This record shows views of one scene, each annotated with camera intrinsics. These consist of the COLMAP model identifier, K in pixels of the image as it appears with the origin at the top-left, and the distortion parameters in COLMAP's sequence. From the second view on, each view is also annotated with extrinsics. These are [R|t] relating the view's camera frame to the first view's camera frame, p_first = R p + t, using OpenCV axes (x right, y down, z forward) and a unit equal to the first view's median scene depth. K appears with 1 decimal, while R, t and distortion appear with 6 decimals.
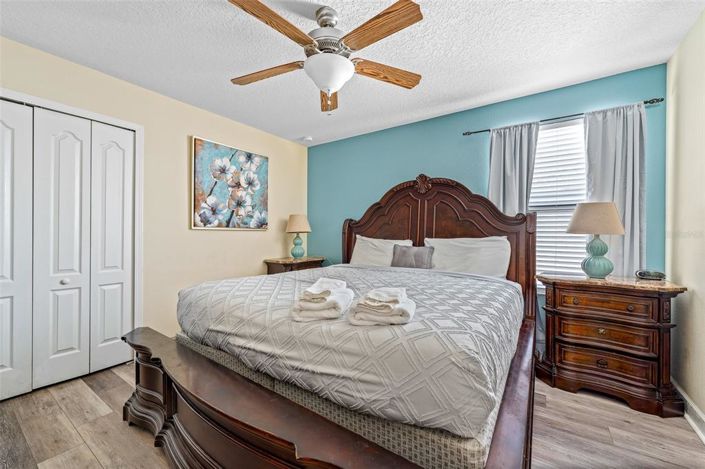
lens RADIAL K [[287.0, 0, 352.8], [0, 287.0, 233.7], [0, 0, 1]] dist [0.015298, 0.000069]
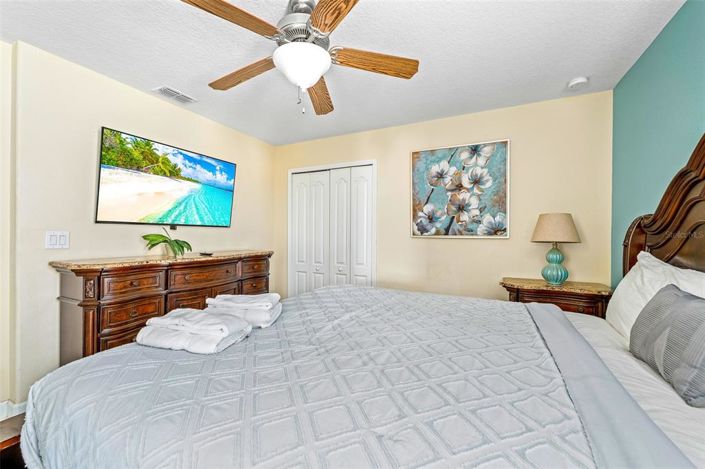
lens RADIAL K [[287.0, 0, 353.9], [0, 287.0, 234.5], [0, 0, 1]] dist [0.015298, 0.000069]
pose [[0.167424, -0.006269, -0.985865, 0.411767], [-0.005898, 0.999956, -0.007361, -0.015514], [0.985867, 0.007047, 0.167380, 0.532766]]
